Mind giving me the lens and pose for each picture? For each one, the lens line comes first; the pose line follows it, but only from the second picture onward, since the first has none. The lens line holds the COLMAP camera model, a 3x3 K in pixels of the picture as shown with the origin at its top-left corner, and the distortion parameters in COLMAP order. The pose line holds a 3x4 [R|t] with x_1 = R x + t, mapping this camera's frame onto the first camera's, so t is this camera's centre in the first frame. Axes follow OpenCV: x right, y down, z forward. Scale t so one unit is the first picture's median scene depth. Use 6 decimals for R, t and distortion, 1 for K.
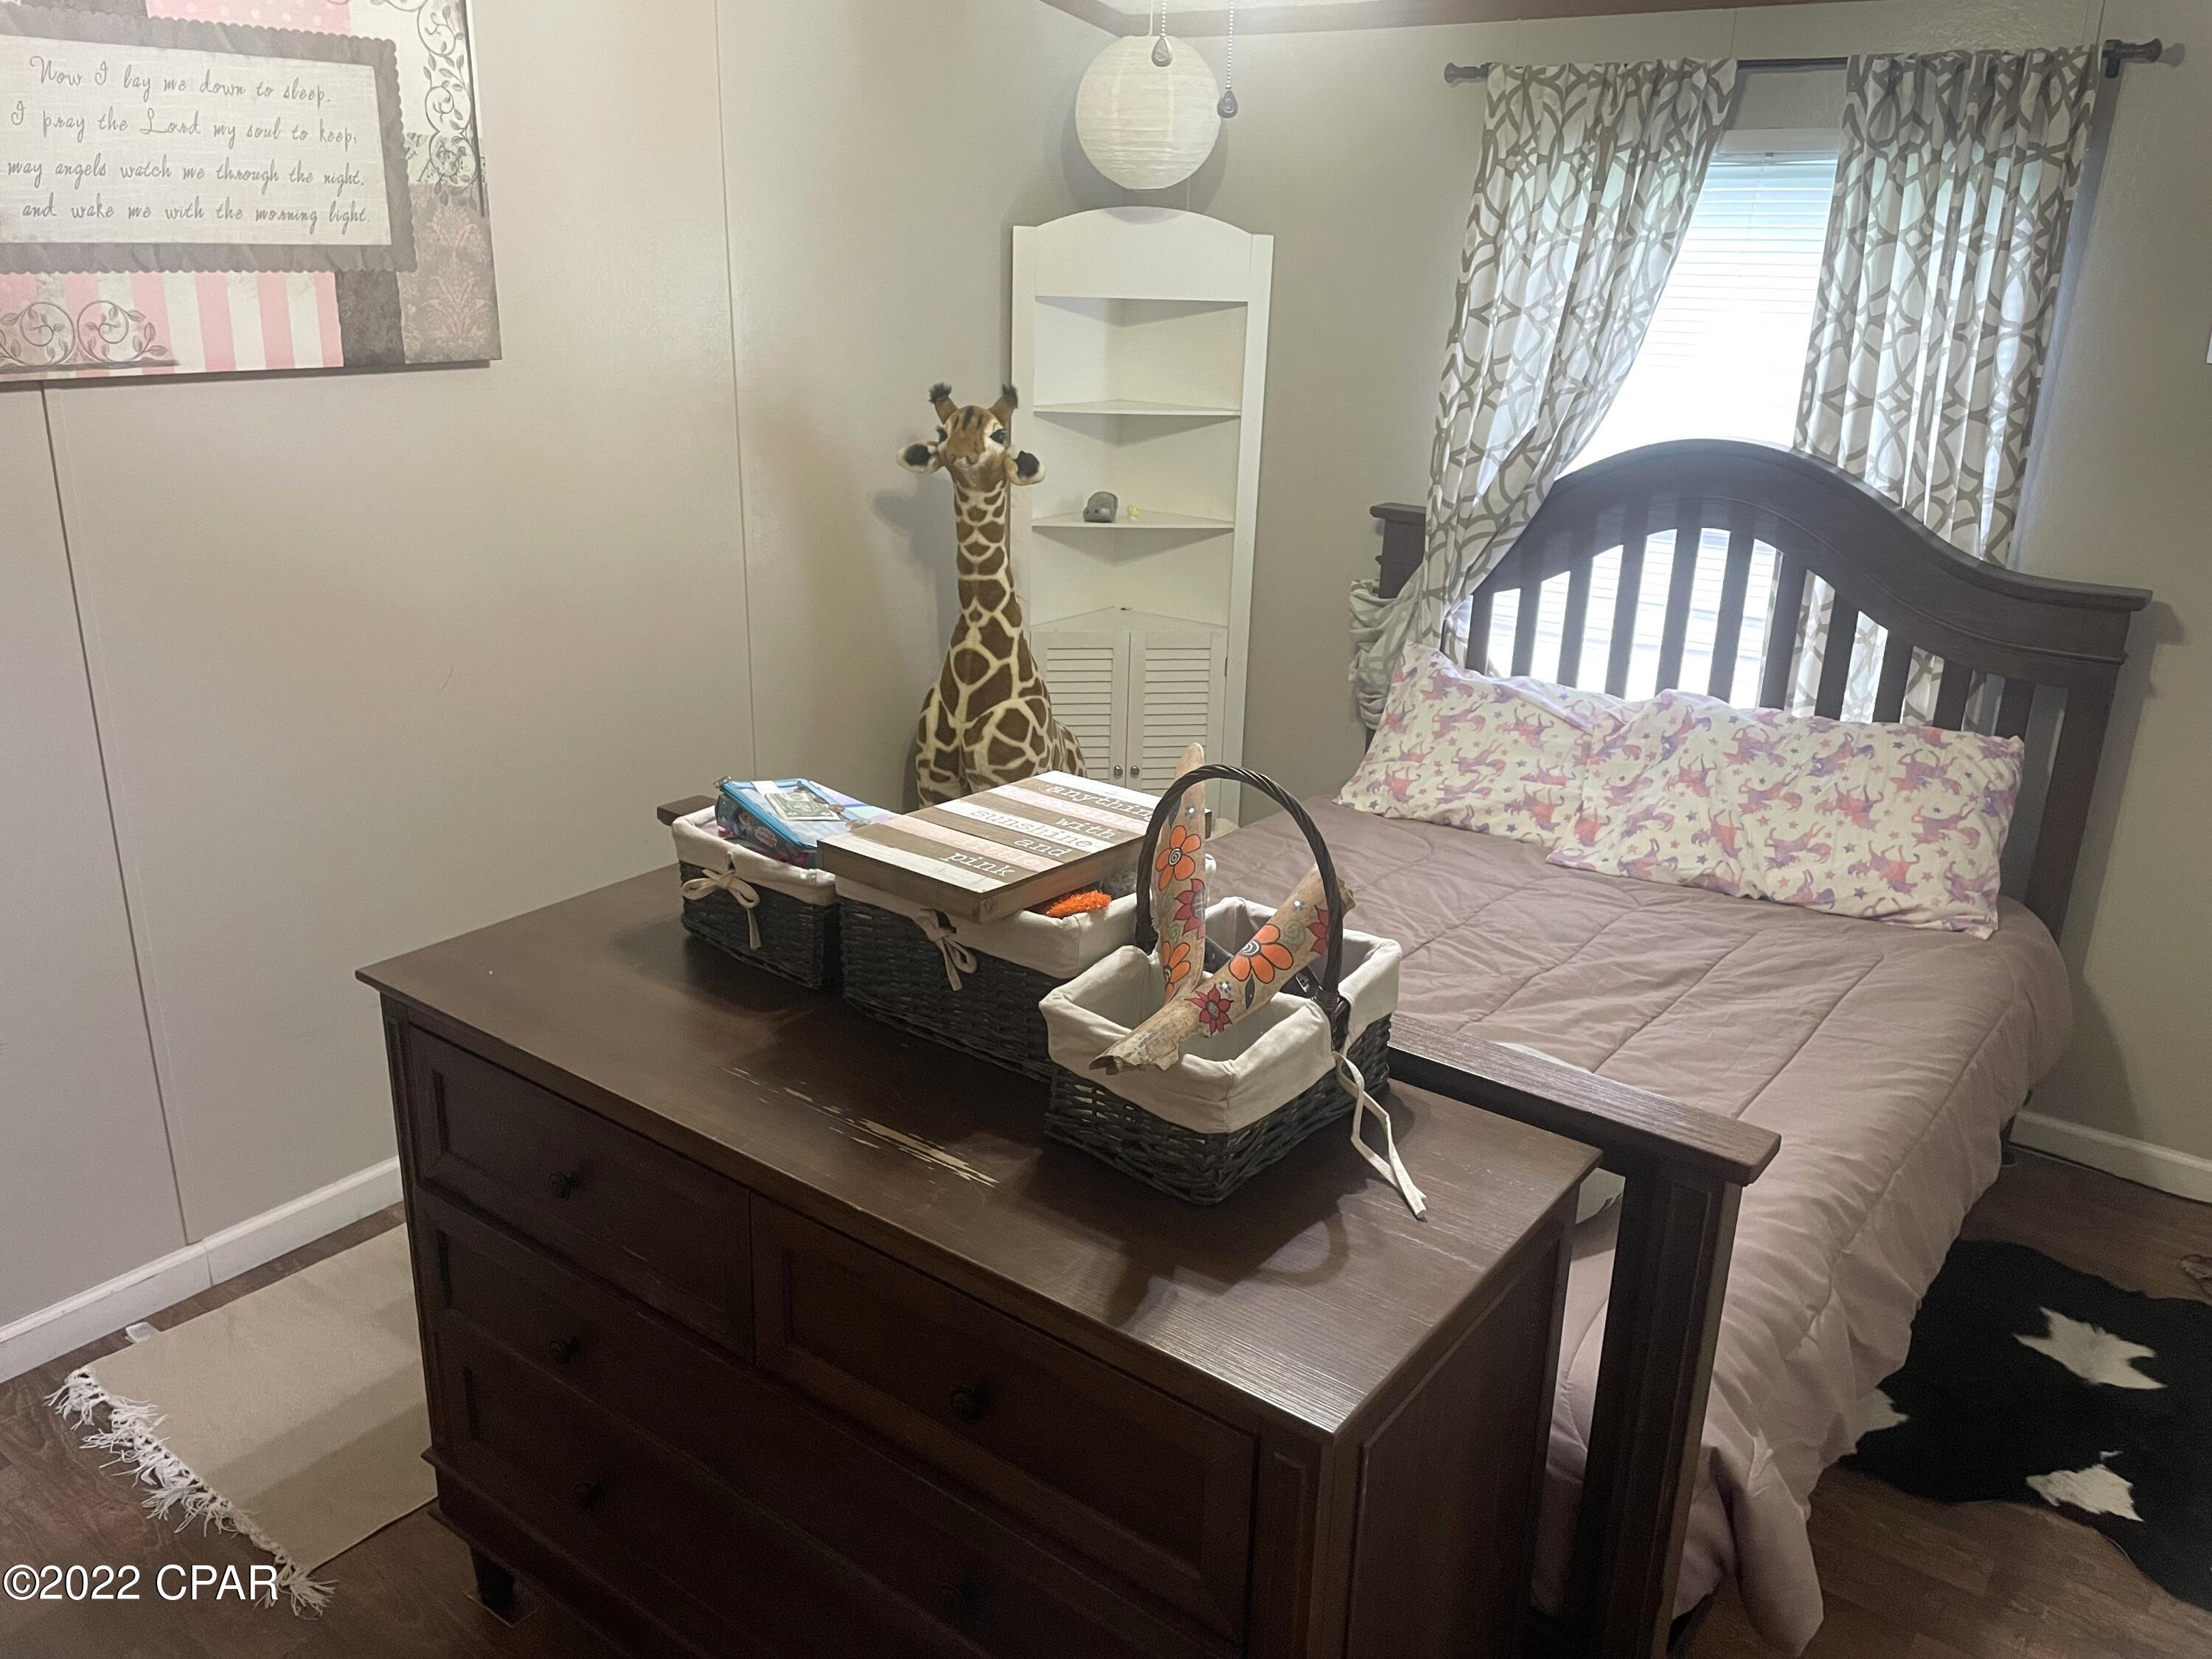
lens RADIAL K [[1716.9, 0, 1082.9], [0, 1716.9, 821.9], [0, 0, 1]] dist [0.043433, -0.053509]
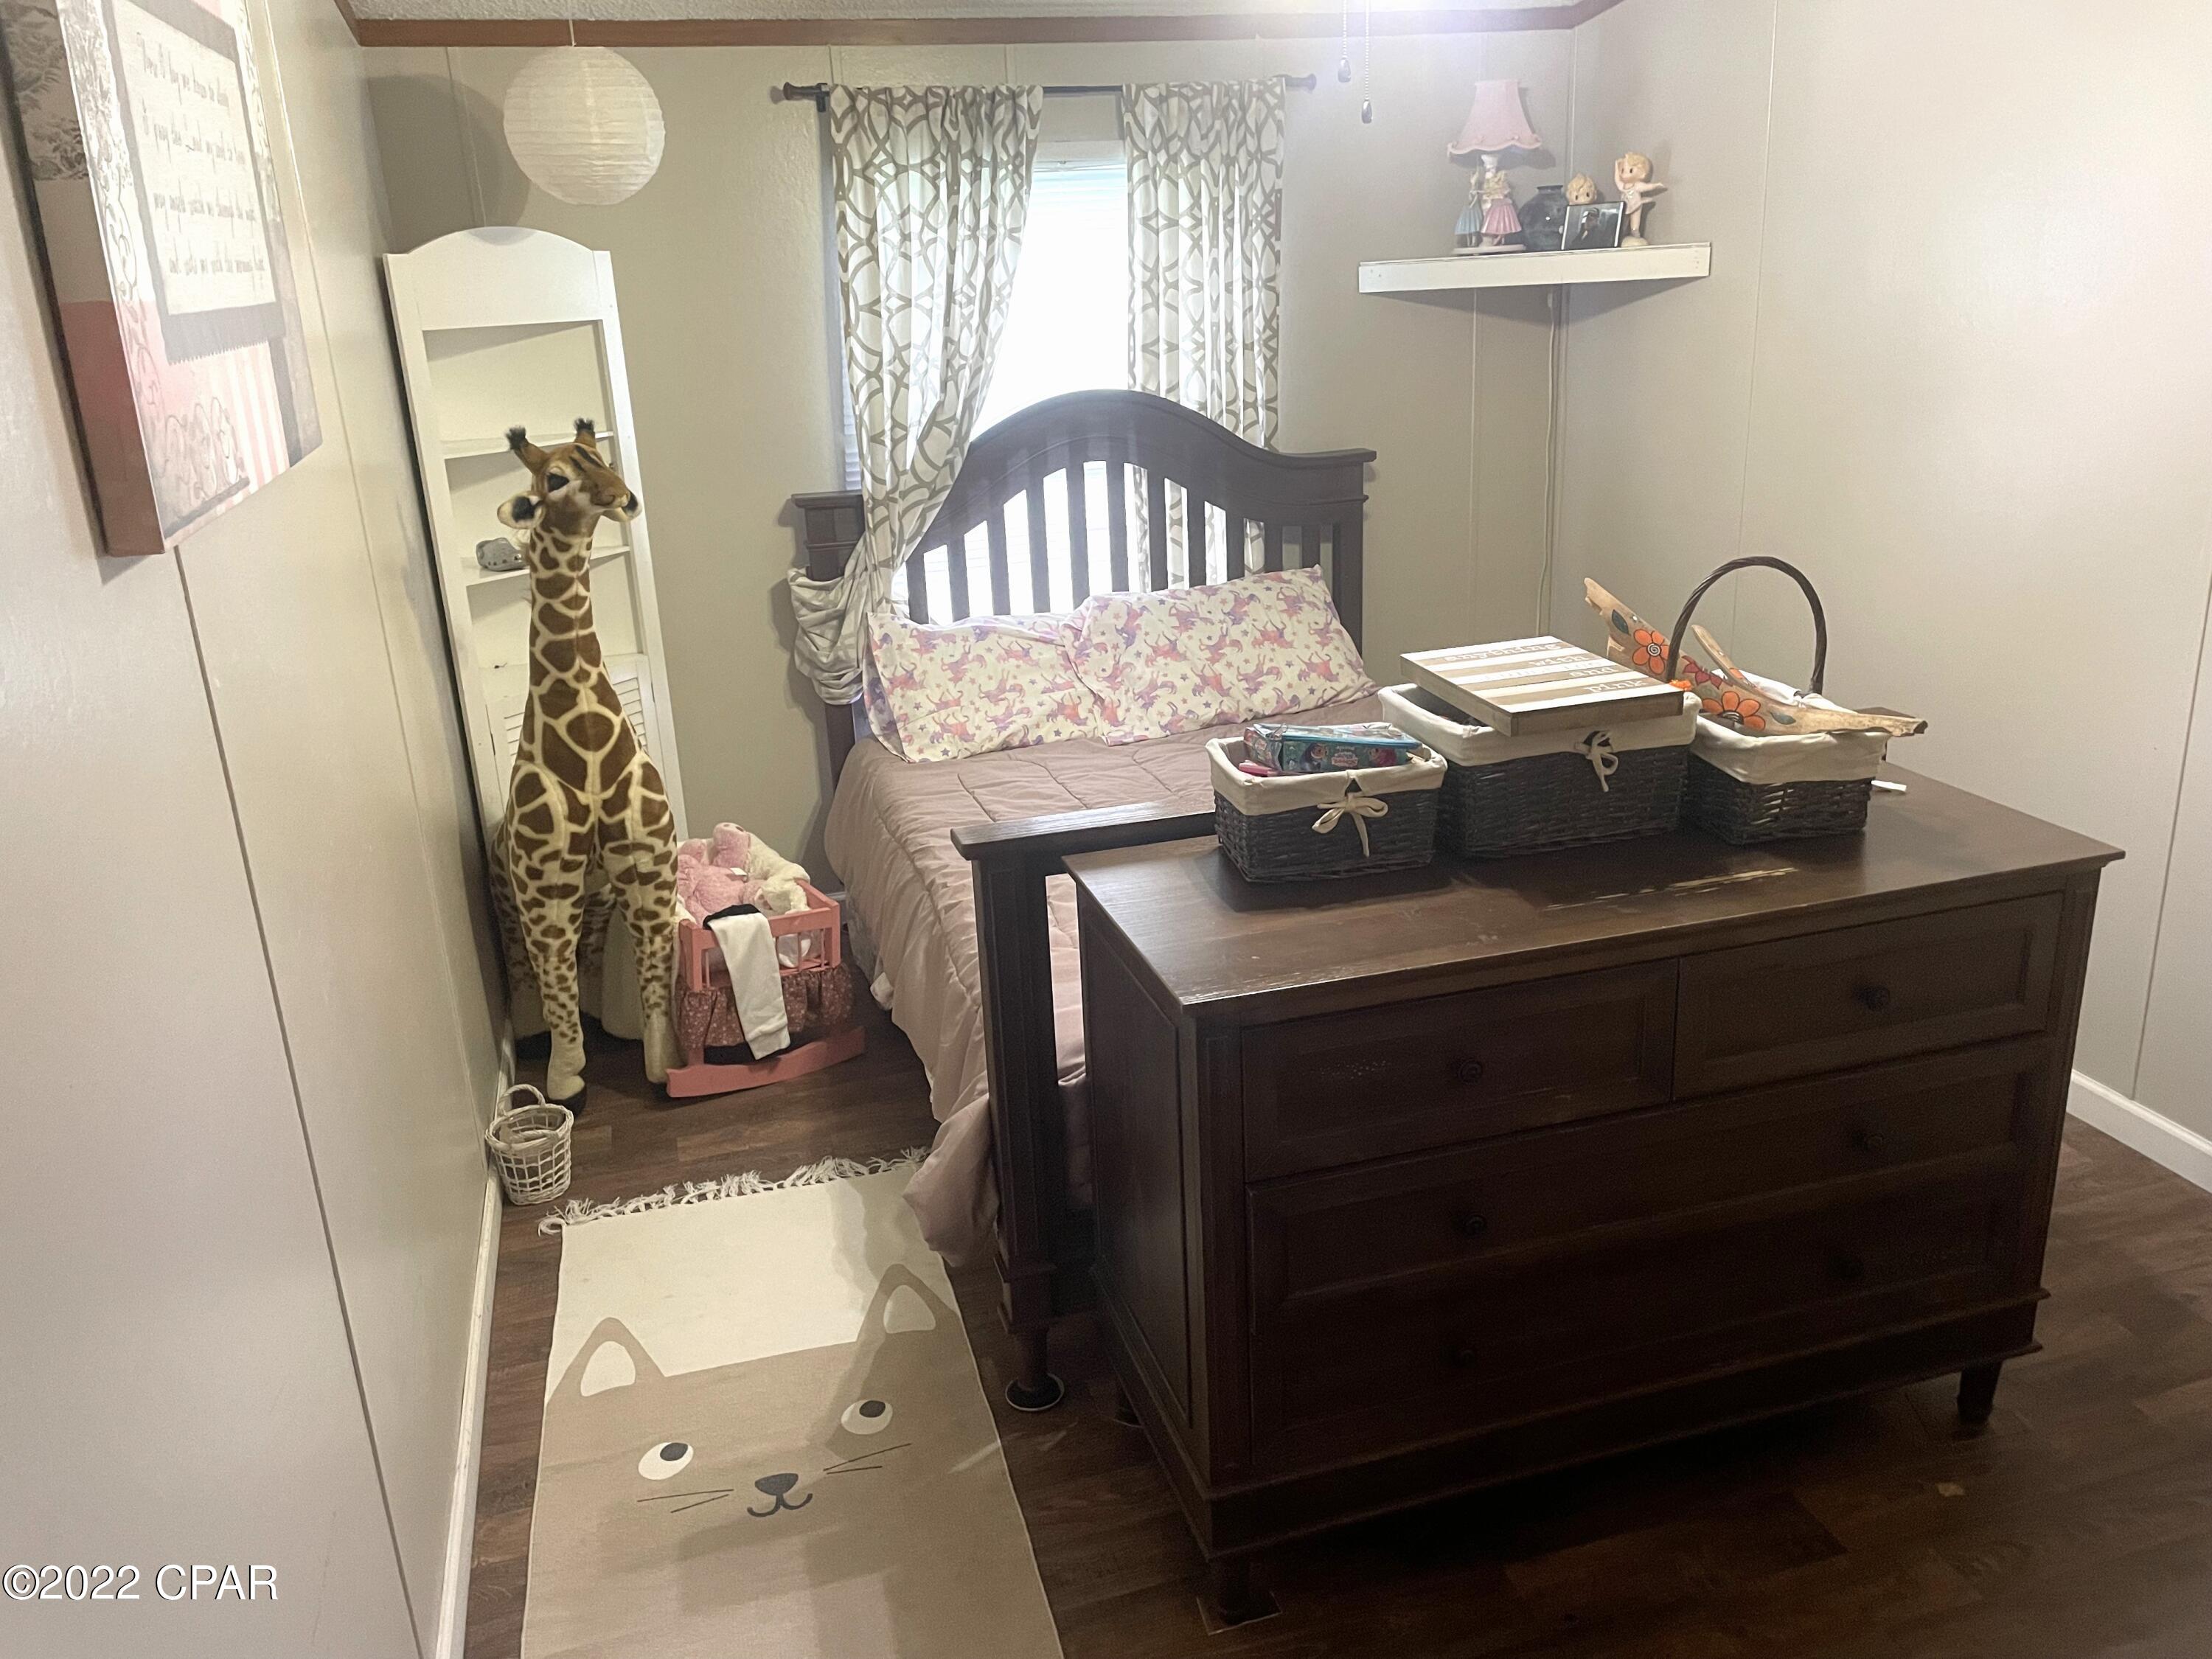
lens RADIAL K [[1716.9, 0, 1089.4], [0, 1716.9, 838.6], [0, 0, 1]] dist [0.043433, -0.053509]
pose [[0.578211, -0.306846, 0.755988, -0.650393], [0.314938, 0.938710, 0.140132, -0.086389], [-0.752652, 0.157064, 0.639410, 0.239892]]
